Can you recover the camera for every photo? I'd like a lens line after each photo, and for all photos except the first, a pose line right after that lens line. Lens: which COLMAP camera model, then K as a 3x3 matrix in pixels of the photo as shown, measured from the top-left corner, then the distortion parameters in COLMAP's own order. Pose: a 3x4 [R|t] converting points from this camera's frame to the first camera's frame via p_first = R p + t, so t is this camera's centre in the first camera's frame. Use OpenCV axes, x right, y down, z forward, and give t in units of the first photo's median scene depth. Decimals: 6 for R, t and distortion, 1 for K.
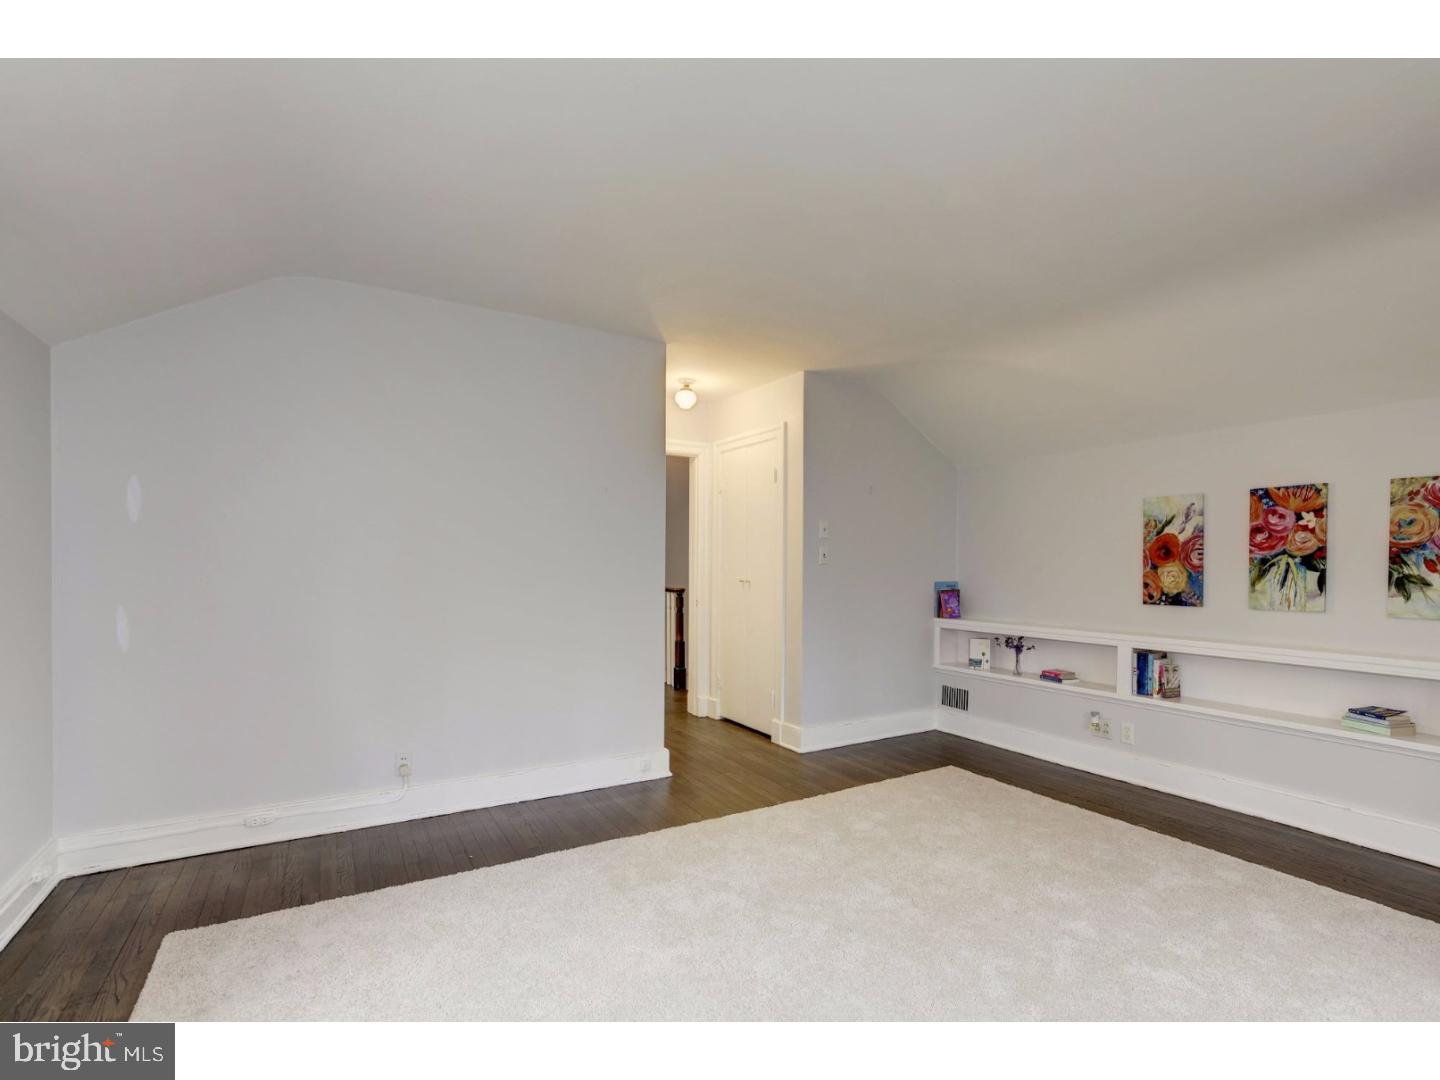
lens RADIAL K [[648.8, 0, 720.9], [0, 648.8, 574.9], [0, 0, 1]] dist [0.000488, 0.000181]
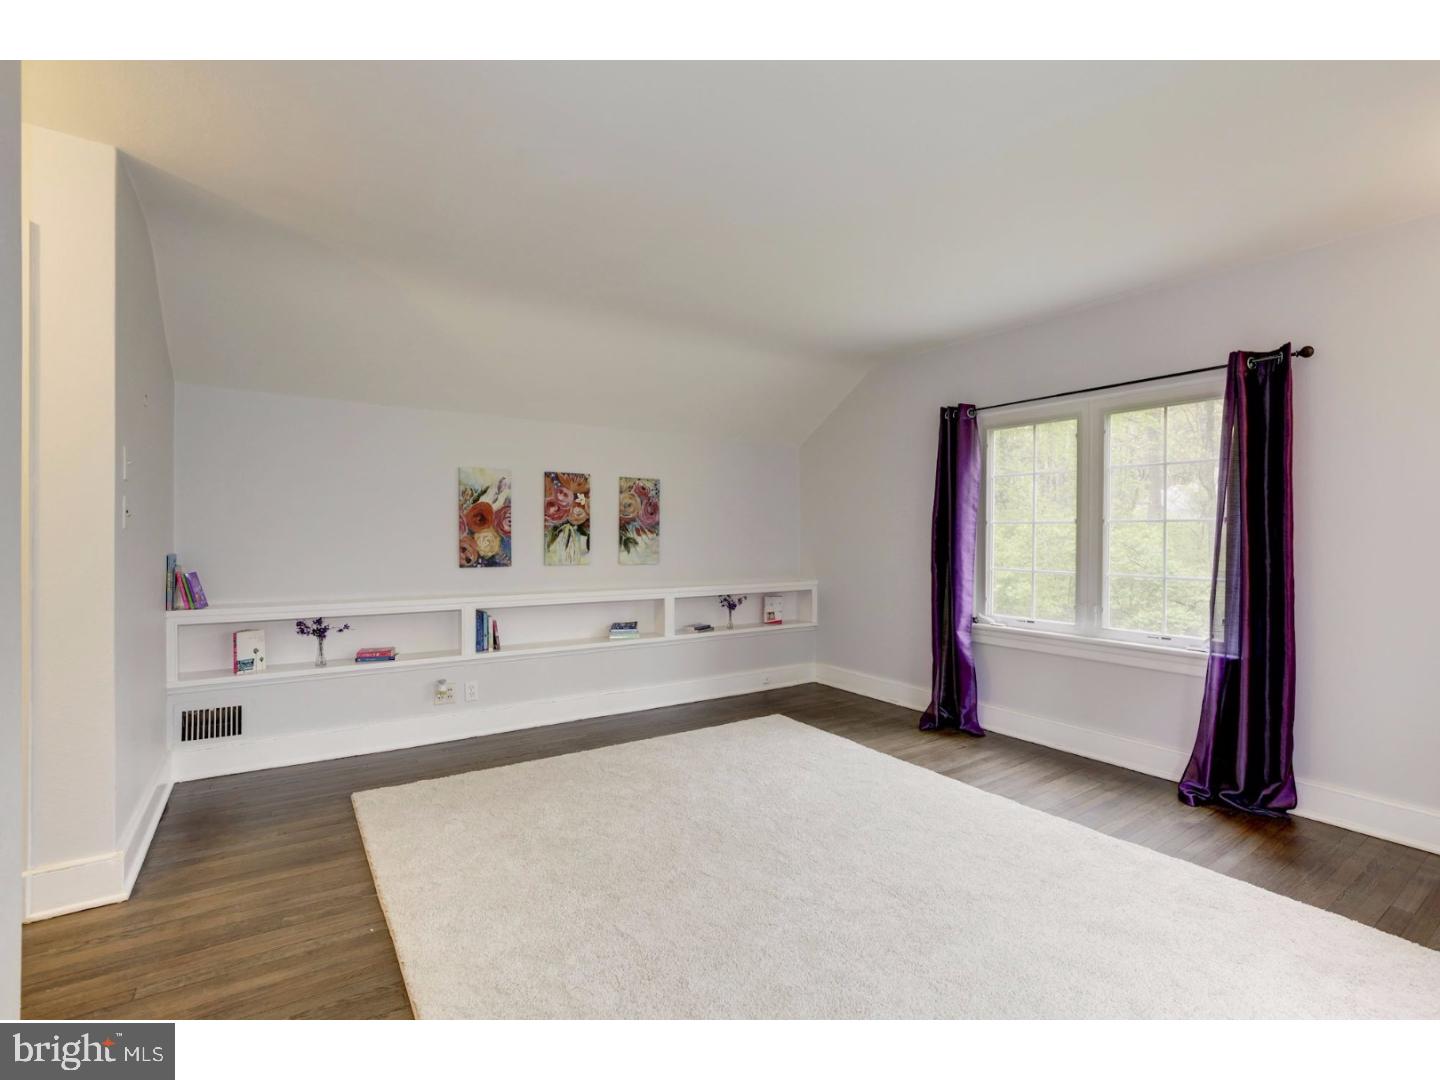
lens RADIAL K [[687.5, 0, 720.0], [0, 687.5, 540.0], [0, 0, 1]] dist [-0.000225, -0.000068]
pose [[-0.040550, -0.011823, 0.999108, -0.547763], [0.009788, 0.999877, 0.012229, -0.010642], [-0.999130, 0.010275, -0.040429, 0.703809]]
